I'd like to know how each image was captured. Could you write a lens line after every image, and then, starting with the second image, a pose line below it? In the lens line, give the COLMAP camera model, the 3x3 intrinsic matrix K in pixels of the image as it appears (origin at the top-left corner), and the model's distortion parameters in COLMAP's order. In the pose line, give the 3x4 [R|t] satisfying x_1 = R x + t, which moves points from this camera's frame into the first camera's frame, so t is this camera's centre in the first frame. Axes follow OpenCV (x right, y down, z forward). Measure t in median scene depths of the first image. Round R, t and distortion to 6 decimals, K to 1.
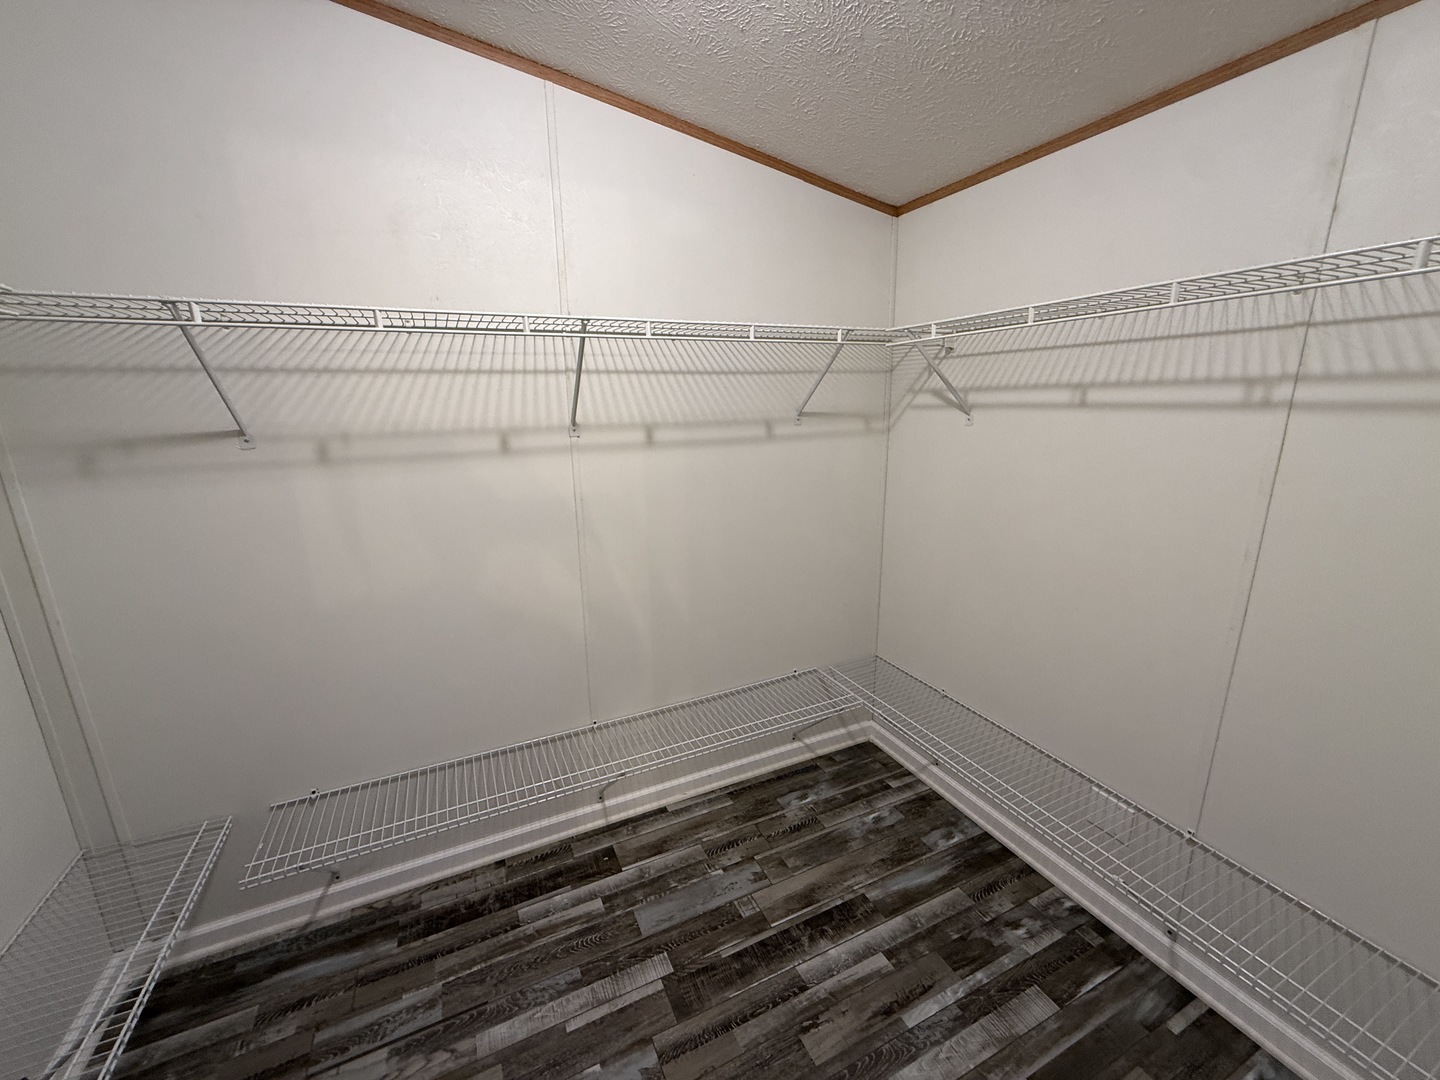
lens RADIAL K [[571.5, 0, 716.2], [0, 571.5, 540.5], [0, 0, 1]] dist [0.000927, -0.000138]
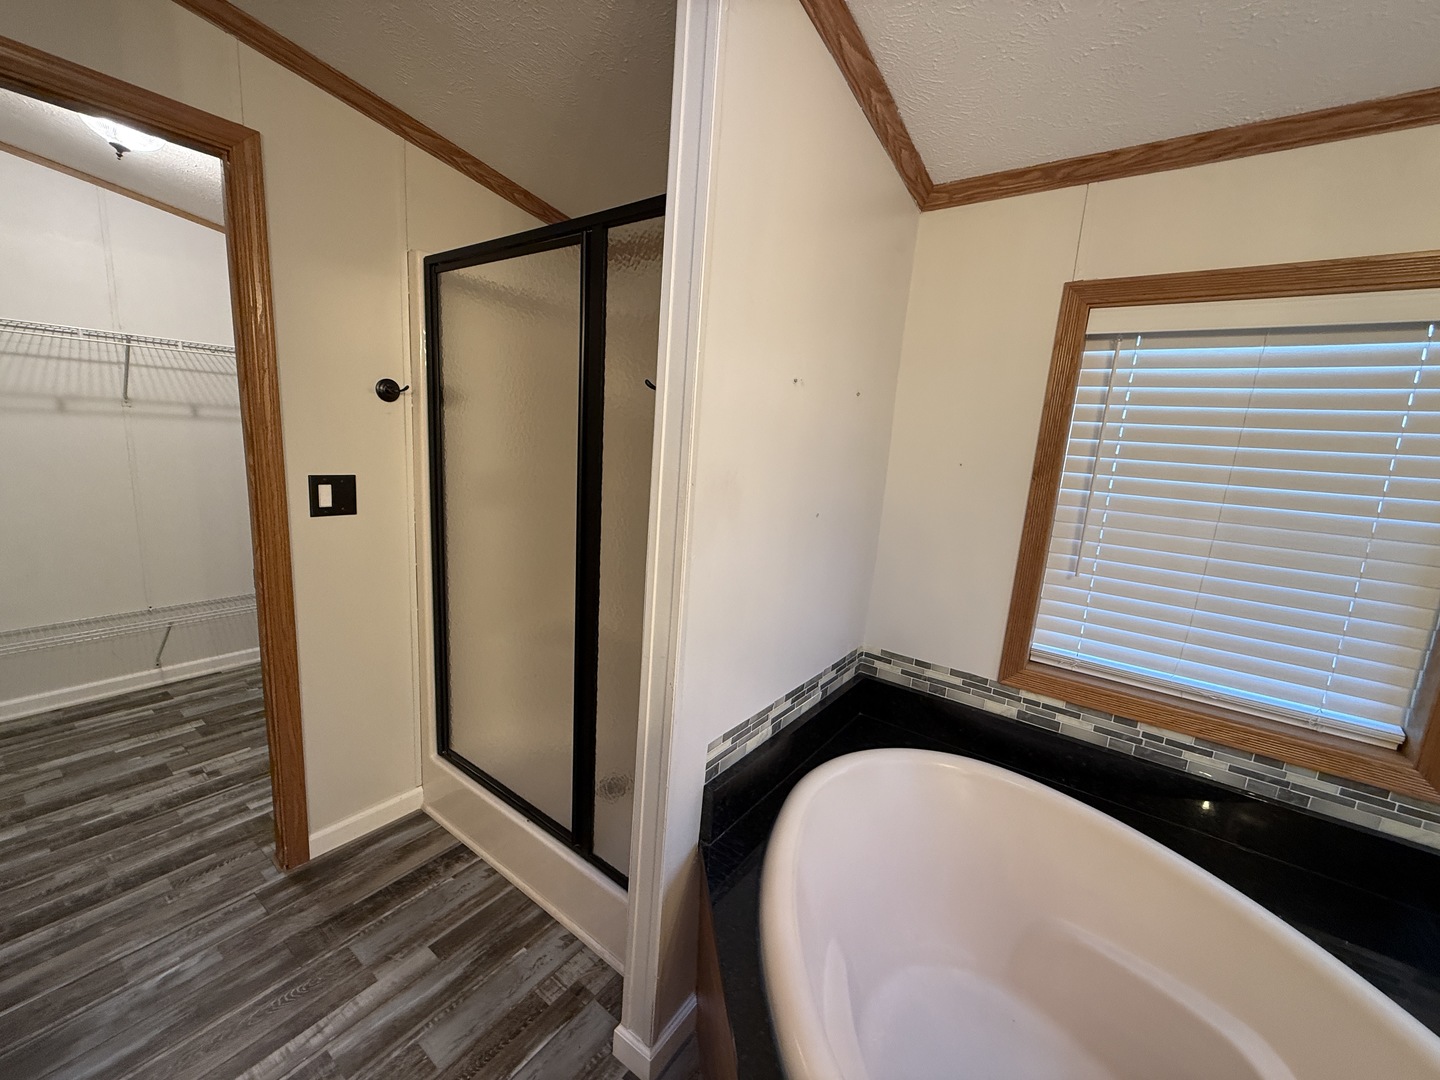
lens RADIAL K [[571.5, 0, 716.2], [0, 571.5, 540.5], [0, 0, 1]] dist [0.000927, -0.000138]
pose [[0.873680, -0.020251, 0.486079, 0.377780], [0.044758, 0.998242, -0.038859, 0.305676], [-0.484437, 0.055707, 0.873051, -1.074573]]
